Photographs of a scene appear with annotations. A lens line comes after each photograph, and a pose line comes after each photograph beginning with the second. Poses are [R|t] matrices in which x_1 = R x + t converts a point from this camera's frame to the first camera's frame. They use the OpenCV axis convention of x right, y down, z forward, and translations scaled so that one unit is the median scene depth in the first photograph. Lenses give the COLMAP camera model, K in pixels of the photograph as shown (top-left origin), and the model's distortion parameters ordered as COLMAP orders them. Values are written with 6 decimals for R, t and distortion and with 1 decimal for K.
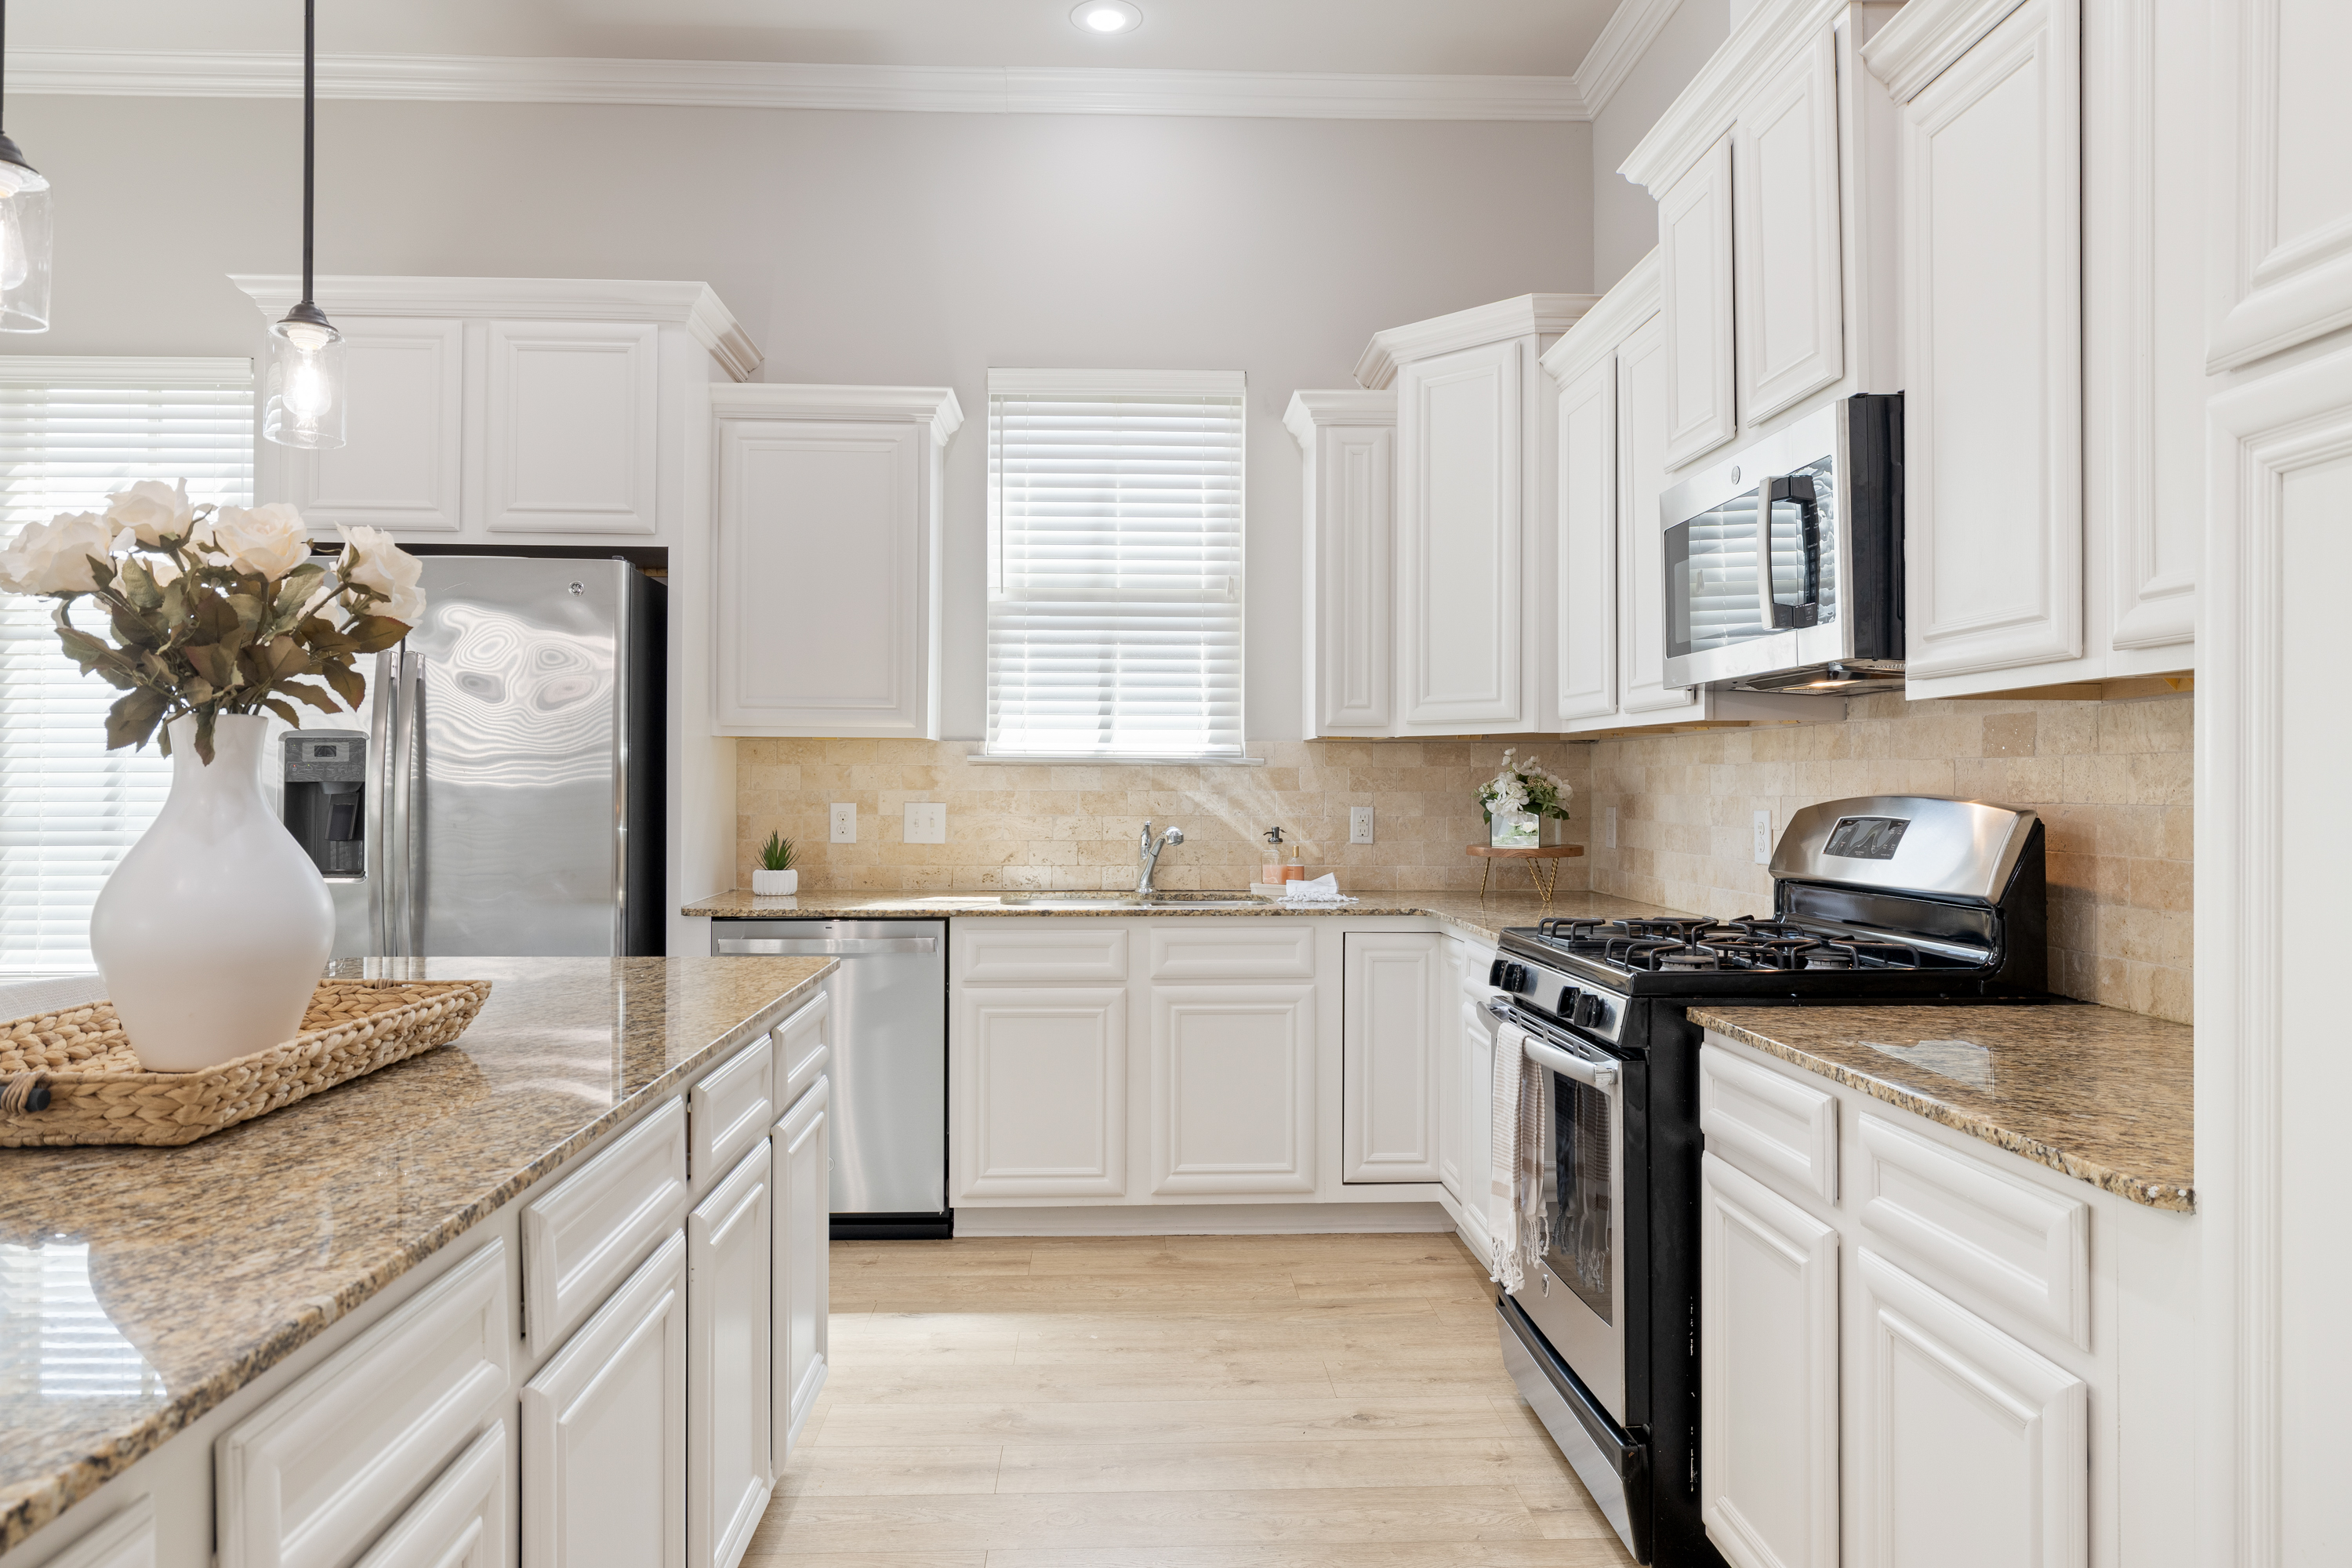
lens RADIAL K [[1509.8, 0, 1176.0], [0, 1509.8, 784.0], [0, 0, 1]] dist [0.000481, 0.000339]
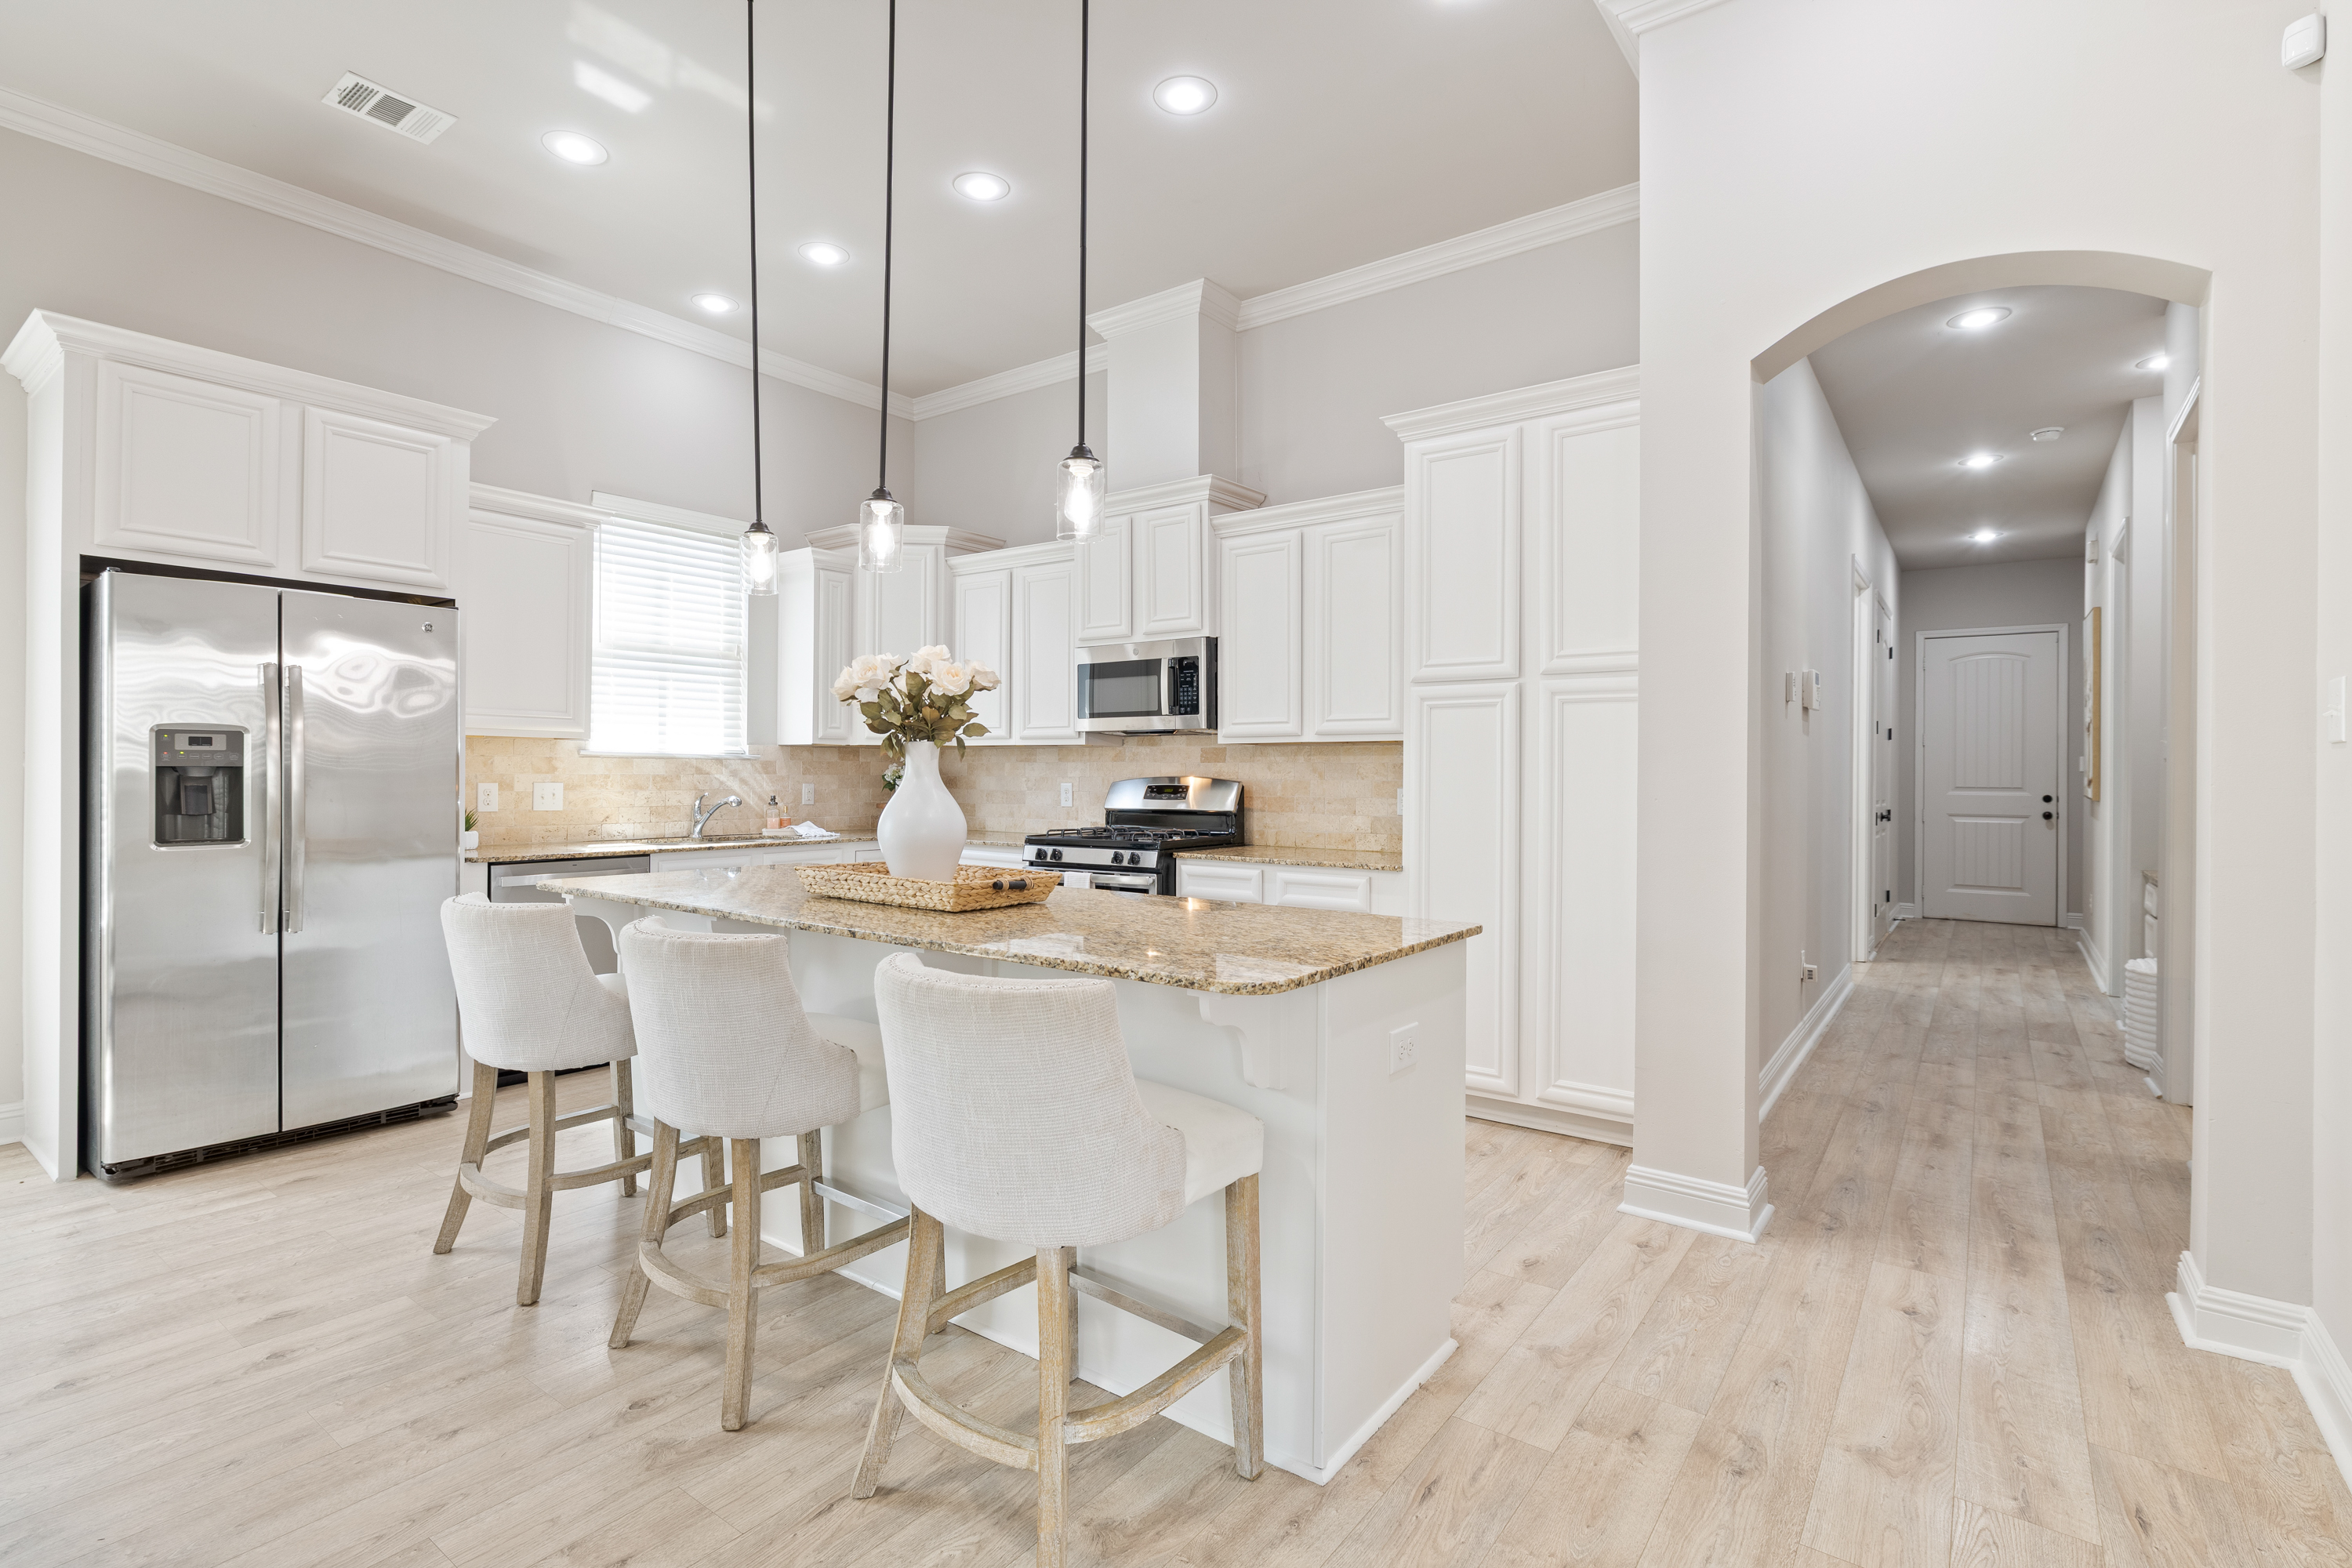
lens RADIAL K [[1109.2, 0, 1176.0], [0, 1109.2, 784.0], [0, 0, 1]] dist [-0.000798, -0.000192]
pose [[0.626364, -0.005677, 0.779510, -0.620319], [-0.004623, 0.999929, 0.010997, -0.000607], [-0.779517, -0.010492, 0.626293, -0.139594]]
